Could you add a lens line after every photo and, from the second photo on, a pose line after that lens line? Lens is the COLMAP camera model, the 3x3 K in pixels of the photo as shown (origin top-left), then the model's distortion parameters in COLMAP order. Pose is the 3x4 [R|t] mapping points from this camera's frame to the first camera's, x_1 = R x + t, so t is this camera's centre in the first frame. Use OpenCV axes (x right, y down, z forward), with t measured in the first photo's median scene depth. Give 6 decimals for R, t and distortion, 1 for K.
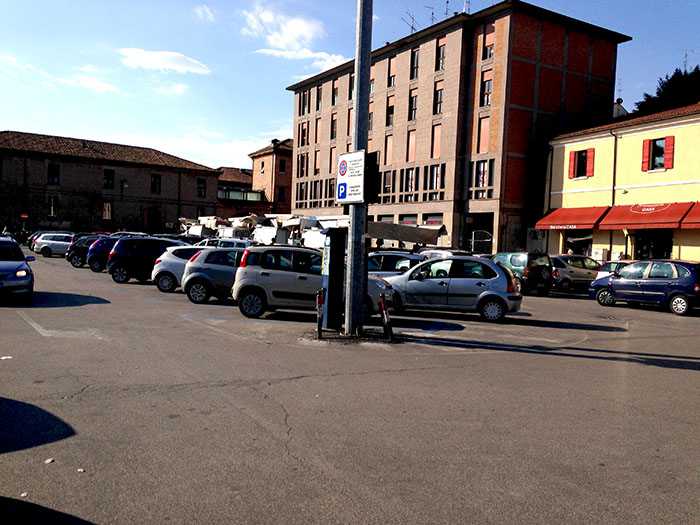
lens RADIAL K [[645.2, 0, 350.0], [0, 645.2, 262.5], [0, 0, 1]] dist [0.183074, -0.241695]
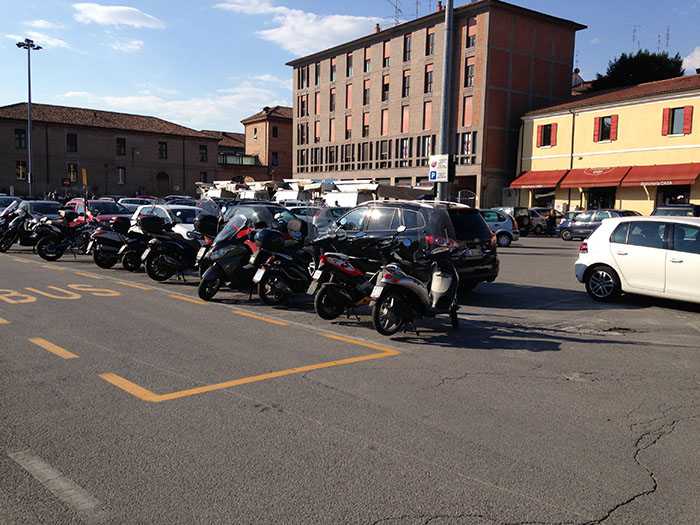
lens RADIAL K [[645.2, 0, 350.0], [0, 645.2, 262.5], [0, 0, 1]] dist [0.183074, -0.241695]
pose [[0.998172, -0.021309, 0.056555, -0.082133], [0.017729, 0.997851, 0.063079, 0.004884], [-0.057777, -0.061961, 0.996405, -0.200144]]
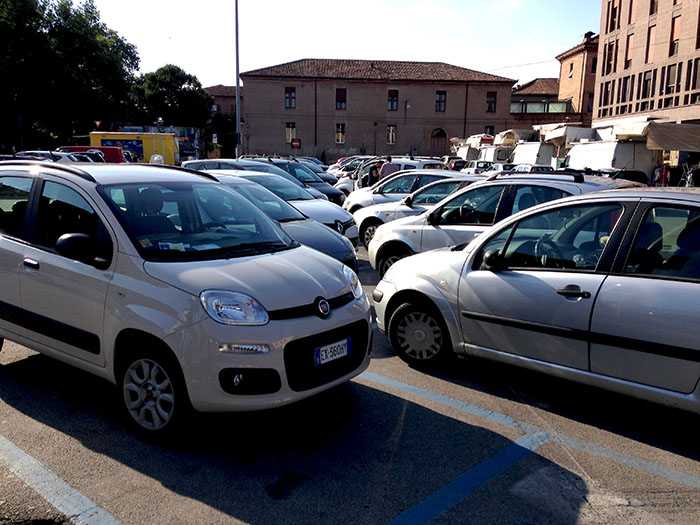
lens RADIAL K [[645.2, 0, 350.0], [0, 645.2, 262.5], [0, 0, 1]] dist [0.183074, -0.241695]
pose [[0.877853, 0.049297, -0.476387, 0.057133], [0.005429, 0.993600, 0.112824, -0.003249], [0.478900, -0.101629, 0.871967, 0.213778]]
